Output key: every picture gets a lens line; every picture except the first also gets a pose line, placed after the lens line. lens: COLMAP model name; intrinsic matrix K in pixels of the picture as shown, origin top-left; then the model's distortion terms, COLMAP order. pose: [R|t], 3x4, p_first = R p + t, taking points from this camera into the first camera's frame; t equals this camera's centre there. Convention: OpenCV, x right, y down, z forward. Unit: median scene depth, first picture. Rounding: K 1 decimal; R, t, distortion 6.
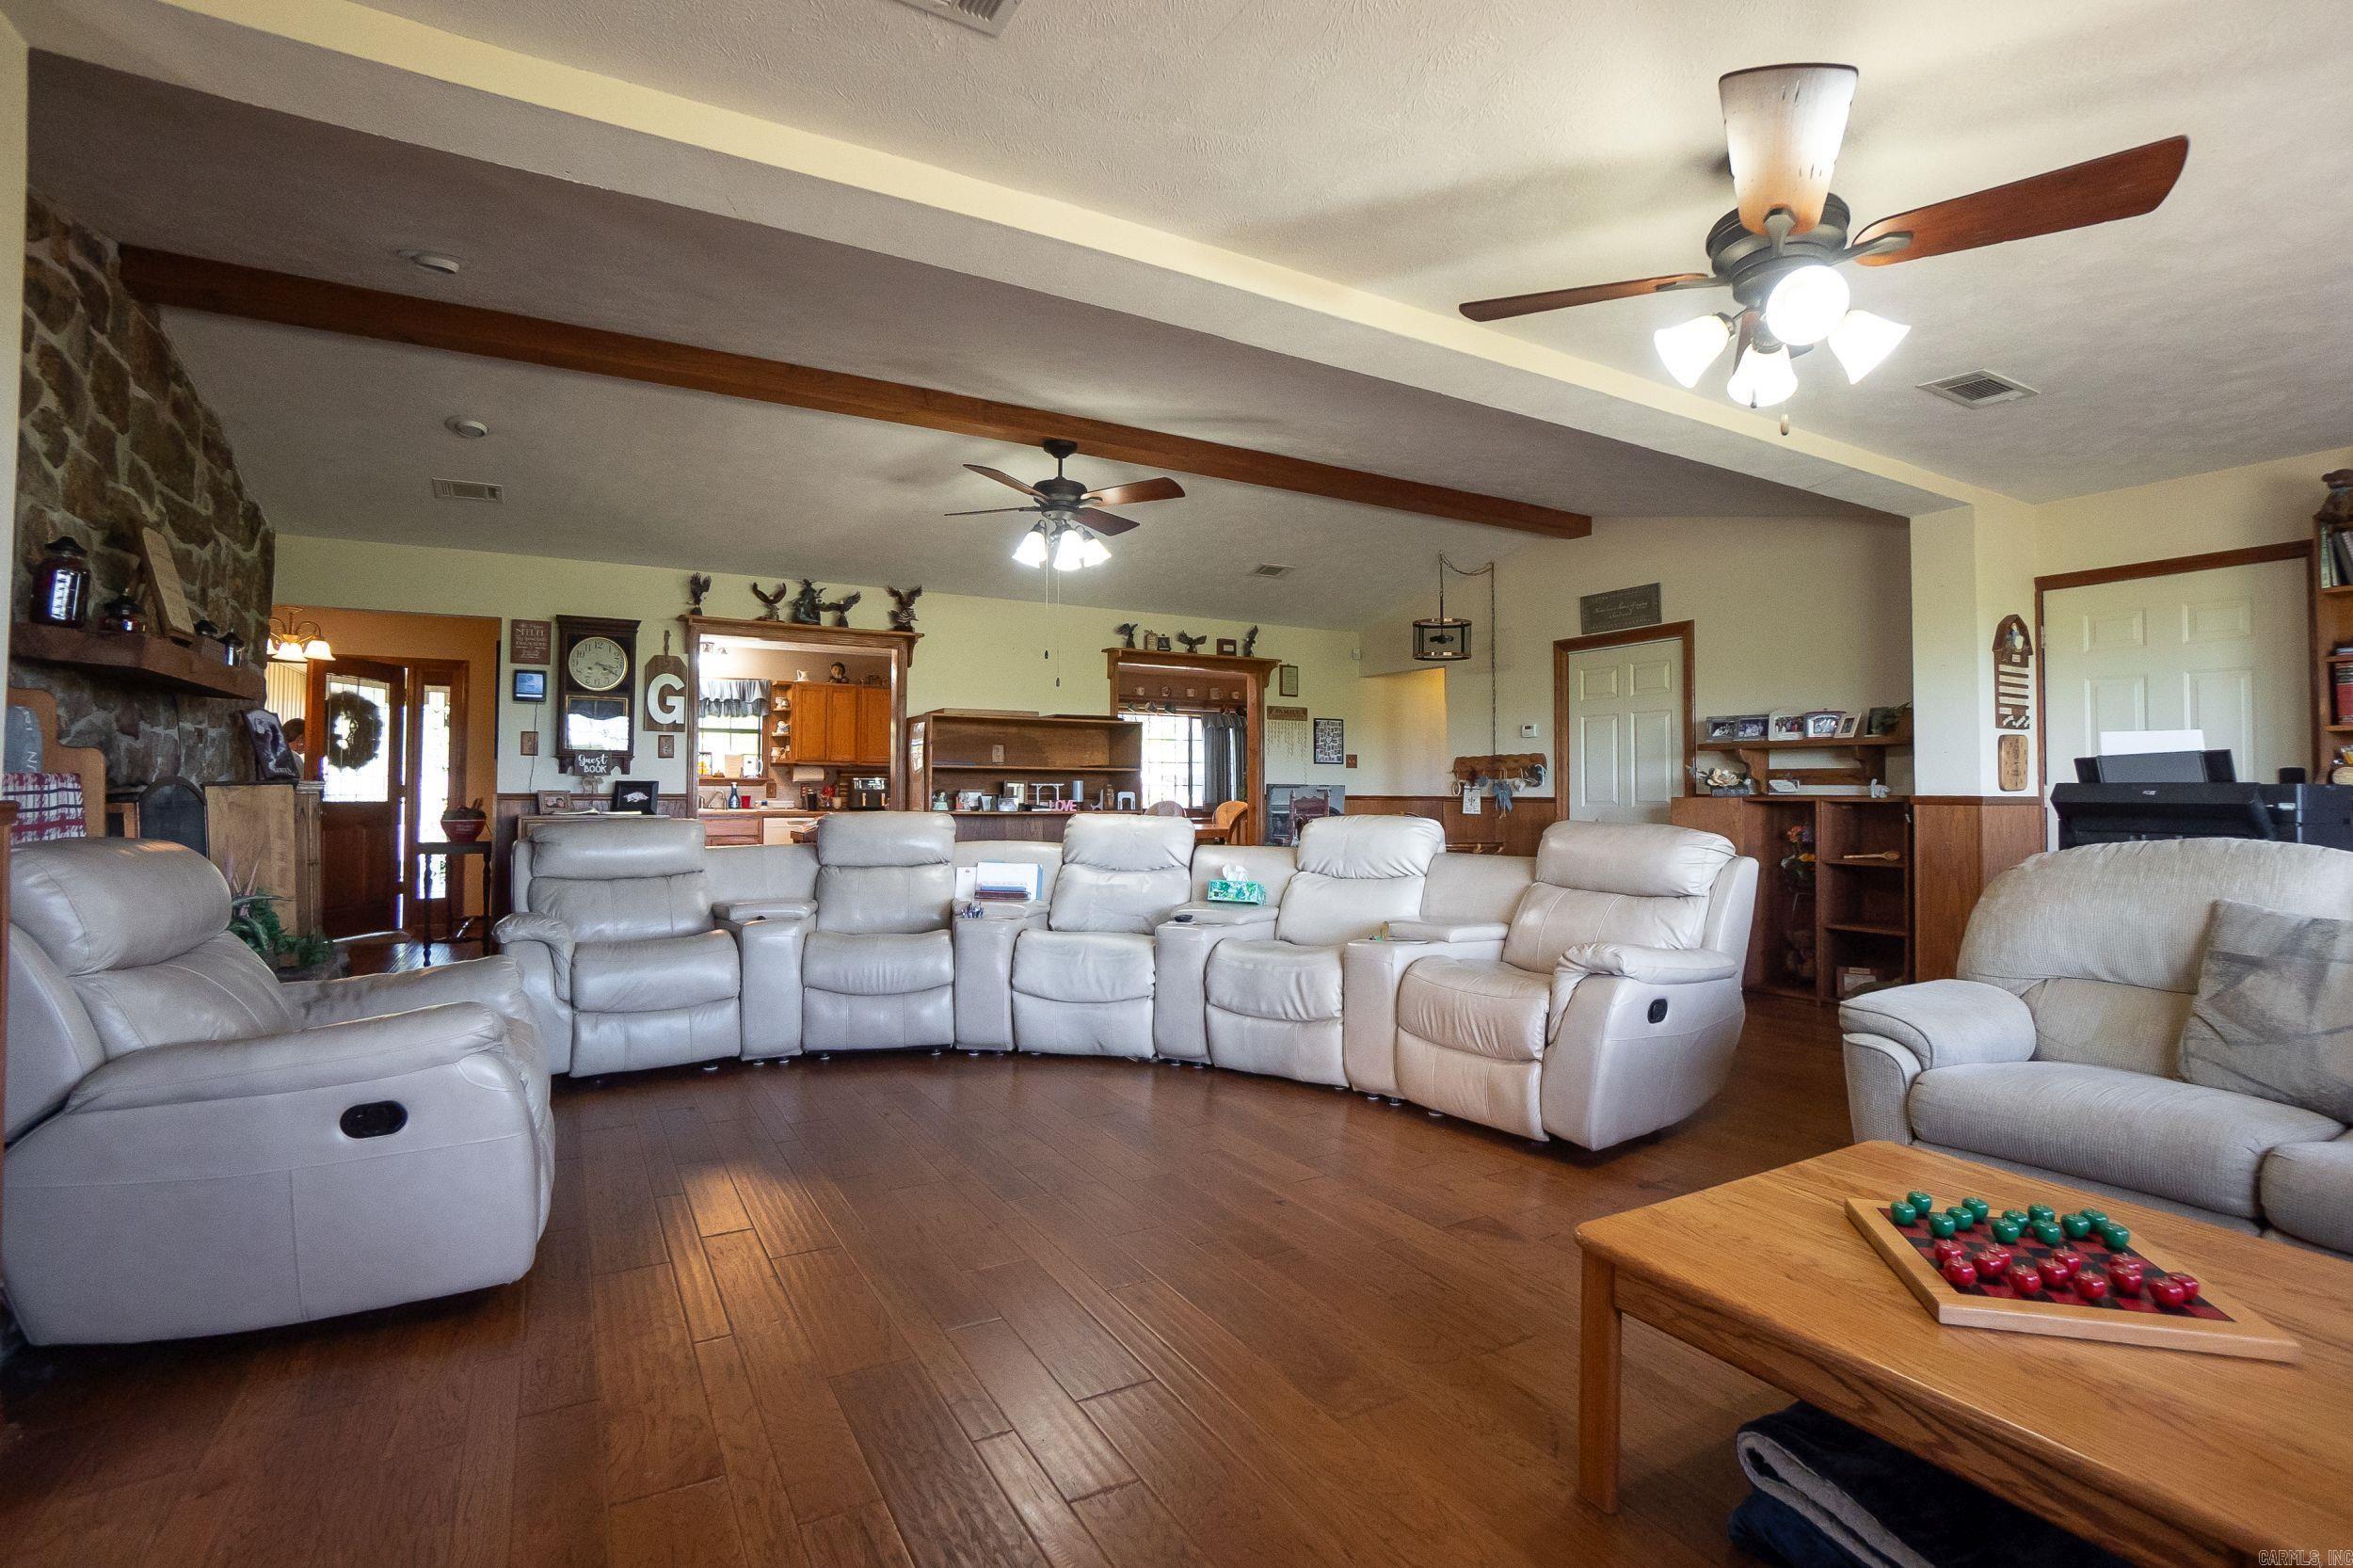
lens RADIAL K [[1083.6, 0, 1176.5], [0, 1083.6, 784.0], [0, 0, 1]] dist [-0.005098, -0.000460]
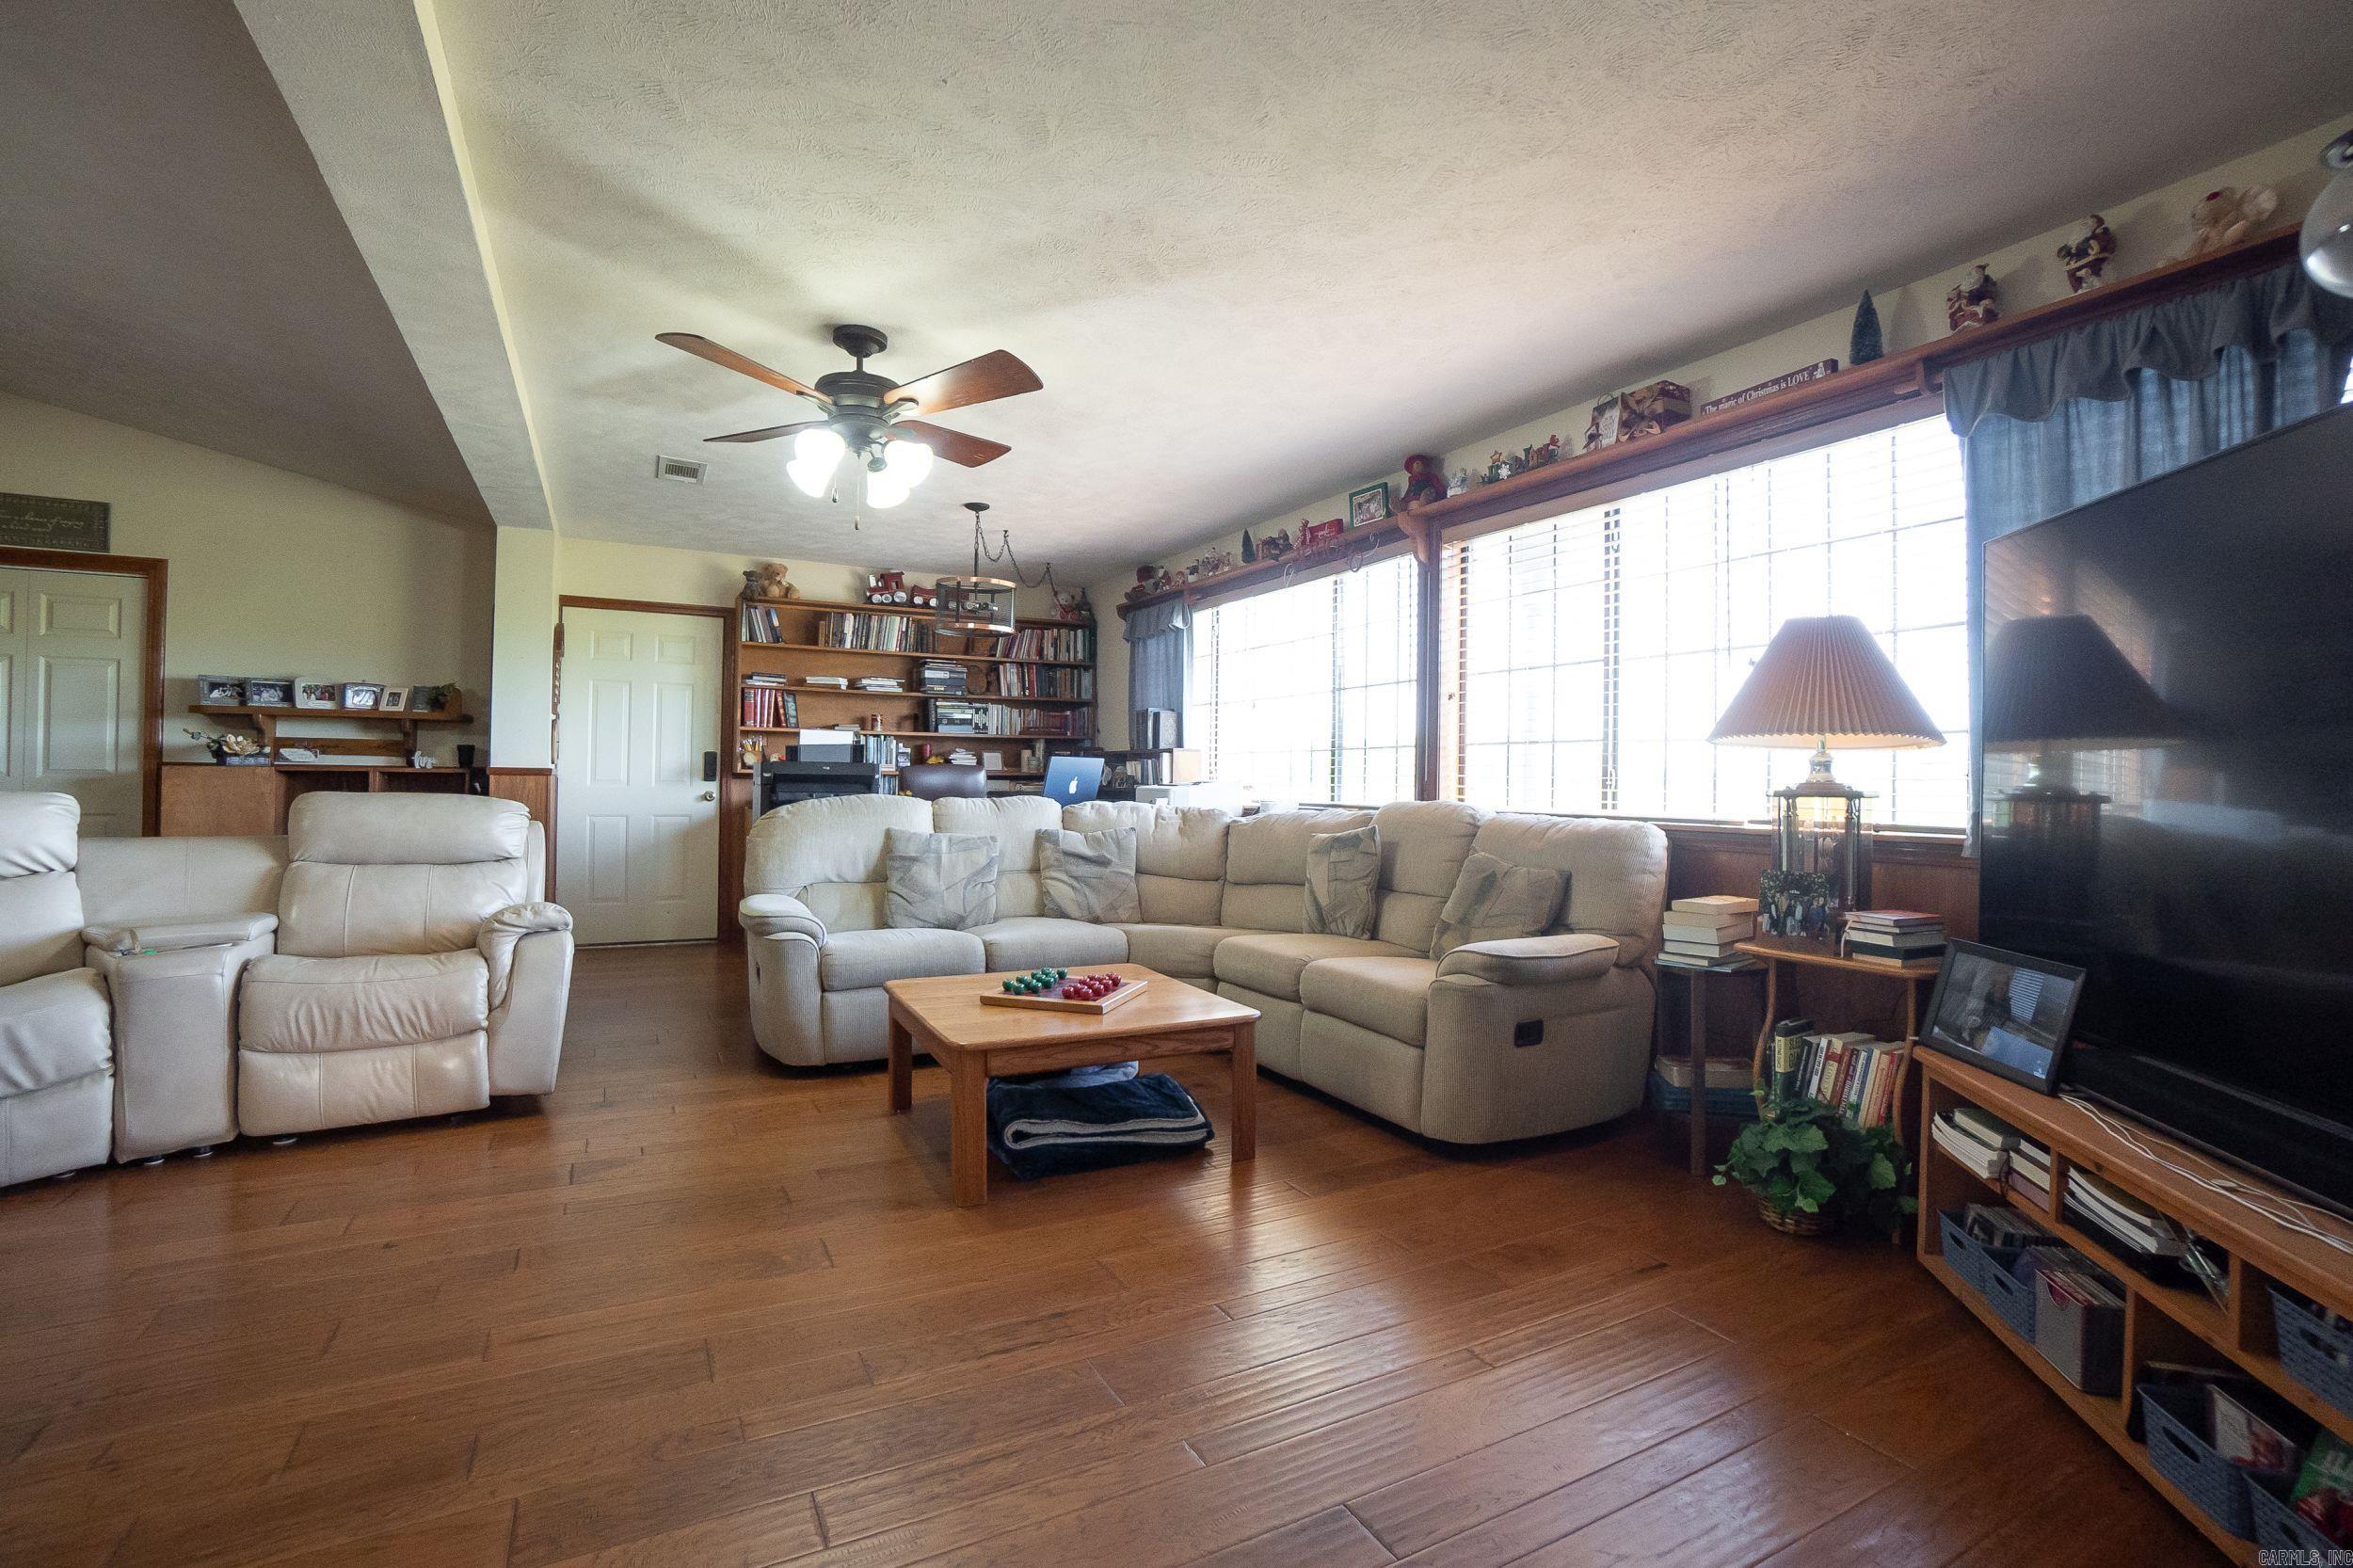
lens RADIAL K [[1079.7, 0, 1177.6], [0, 1079.7, 769.8], [0, 0, 1]] dist [-0.070605, 0.026611]
pose [[0.065040, 0.005906, 0.997865, -0.490964], [-0.019826, 0.999793, -0.004625, 0.005580], [-0.997686, -0.019483, 0.065143, 0.246181]]
